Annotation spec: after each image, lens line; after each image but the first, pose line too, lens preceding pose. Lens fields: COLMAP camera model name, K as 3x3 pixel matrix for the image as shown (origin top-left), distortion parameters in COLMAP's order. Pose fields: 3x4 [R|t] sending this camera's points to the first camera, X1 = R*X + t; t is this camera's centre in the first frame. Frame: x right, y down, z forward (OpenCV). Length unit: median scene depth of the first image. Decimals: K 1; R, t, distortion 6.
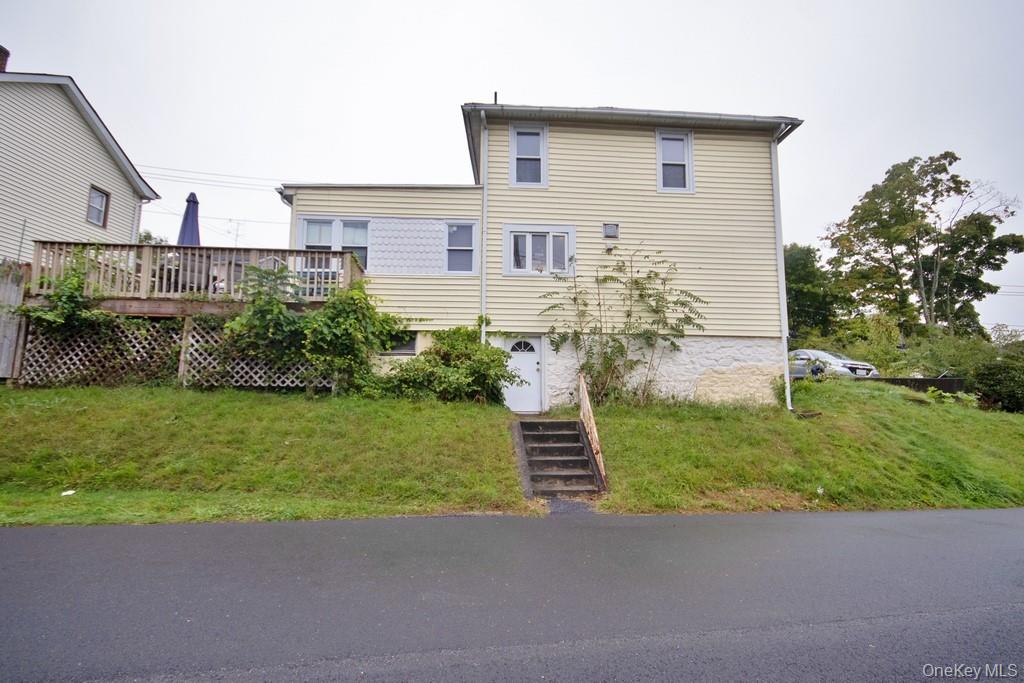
lens RADIAL K [[494.2, 0, 518.6], [0, 494.2, 346.5], [0, 0, 1]] dist [0.000462, -0.000896]
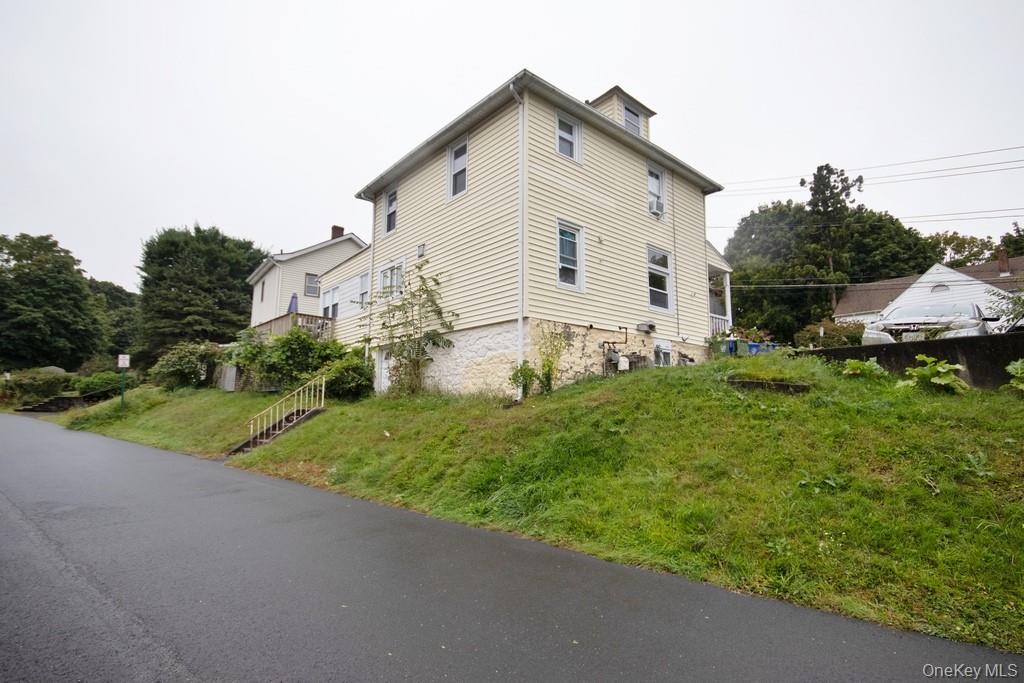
lens RADIAL K [[467.5, 0, 522.9], [0, 467.5, 344.1], [0, 0, 1]] dist [-0.003322, -0.001455]
pose [[0.638620, -0.108402, -0.761849, 1.200696], [0.086094, 0.993877, -0.069249, 0.087118], [0.764691, -0.021367, 0.644043, 0.476953]]
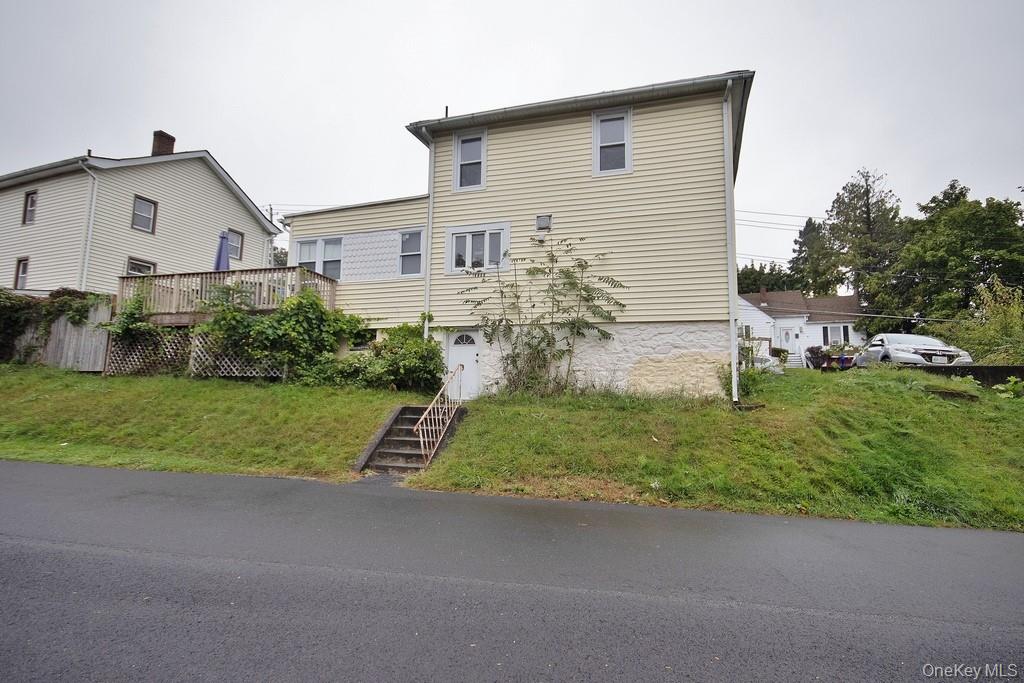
lens RADIAL K [[494.2, 0, 518.6], [0, 494.2, 346.5], [0, 0, 1]] dist [0.000462, -0.000896]
pose [[0.937494, -0.026205, -0.347014, 0.496535], [0.027753, 0.999615, -0.000509, 0.018940], [0.346894, -0.009154, 0.937860, 0.033338]]
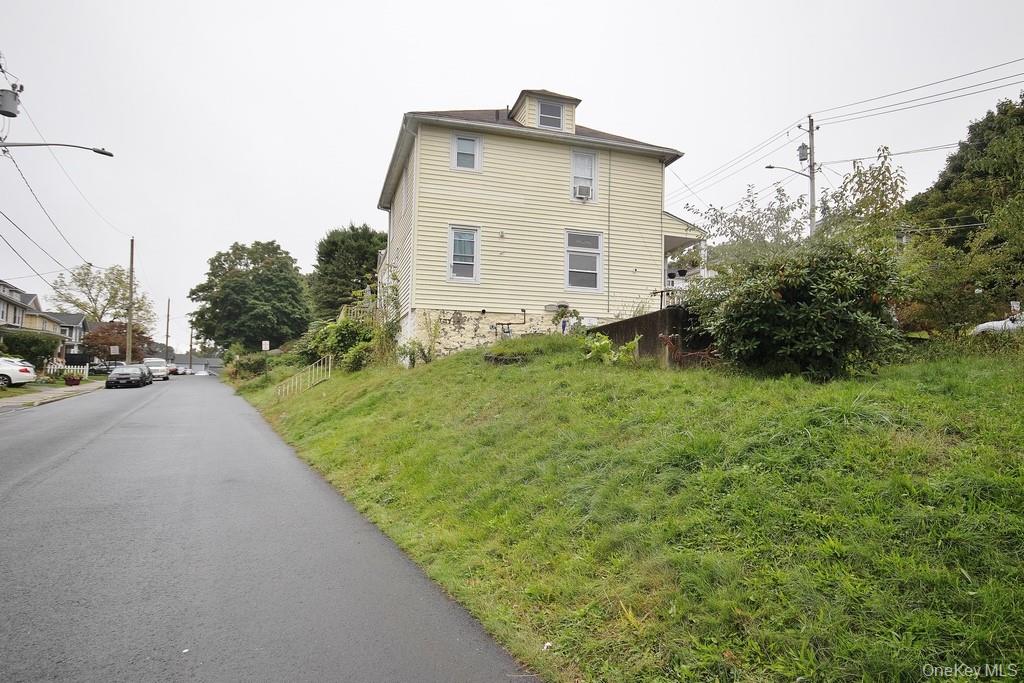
lens RADIAL K [[520.3, 0, 512.0], [0, 520.3, 341.5], [0, 0, 1]] dist [-0.003165, -0.000949]
pose [[0.292602, -0.083294, -0.952600, 1.754346], [0.093864, 0.993890, -0.058073, 0.146797], [0.951616, -0.072423, 0.298633, 0.857785]]
